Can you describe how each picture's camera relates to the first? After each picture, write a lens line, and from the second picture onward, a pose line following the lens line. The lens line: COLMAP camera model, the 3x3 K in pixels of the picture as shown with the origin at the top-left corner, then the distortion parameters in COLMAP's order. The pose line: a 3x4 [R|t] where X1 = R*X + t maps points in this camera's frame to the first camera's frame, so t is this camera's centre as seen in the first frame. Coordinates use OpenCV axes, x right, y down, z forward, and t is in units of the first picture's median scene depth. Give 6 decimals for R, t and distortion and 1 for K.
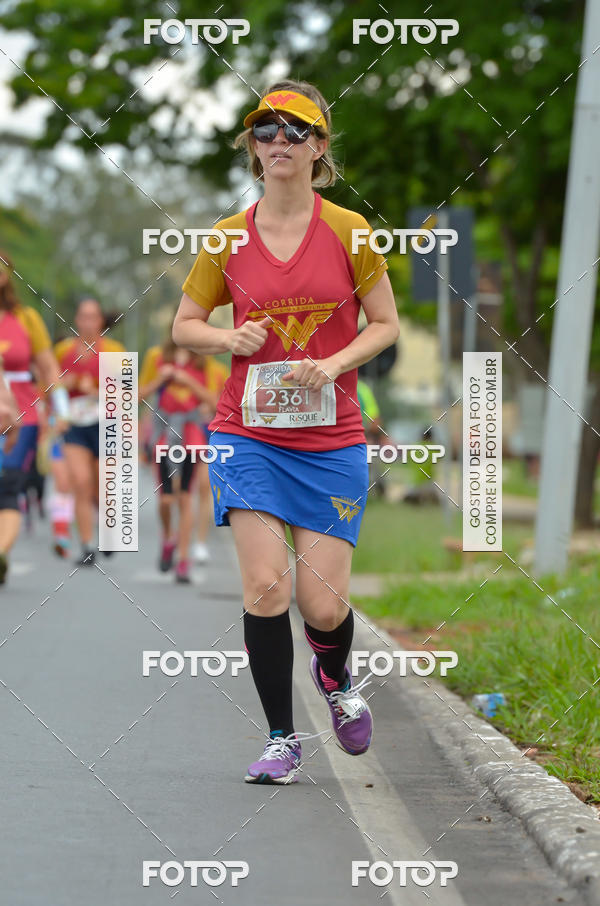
lens RADIAL K [[6295.4, 0, 299.7], [0, 6295.4, 453.1], [0, 0, 1]] dist [-0.580545, 14.855420]
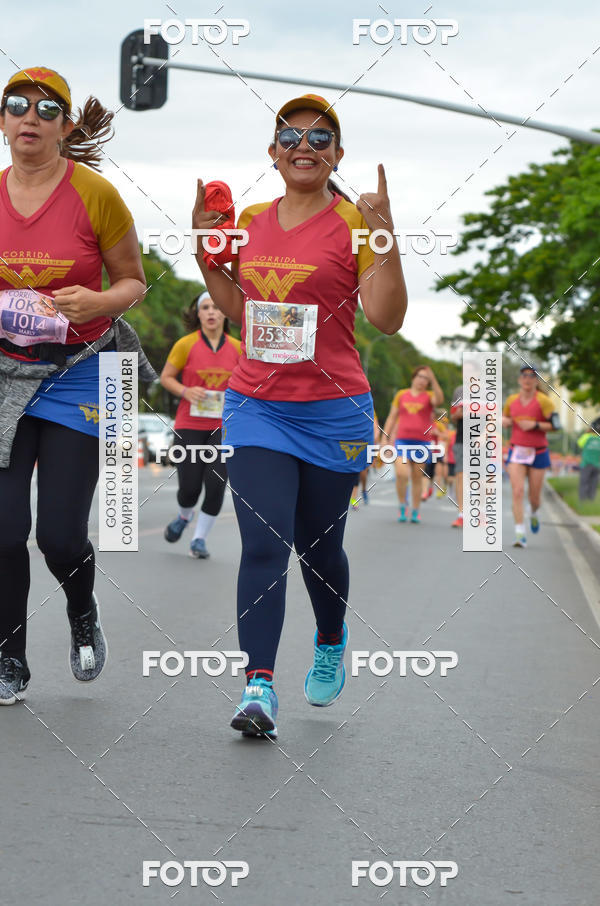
lens RADIAL K [[6295.4, 0, 299.7], [0, 6295.4, 453.1], [0, 0, 1]] dist [-0.580545, 14.855420]
pose [[0.999309, 0.020676, 0.030903, -0.186074], [-0.021289, 0.999581, 0.019631, -0.052177], [-0.030484, -0.020276, 0.999330, -1.491589]]
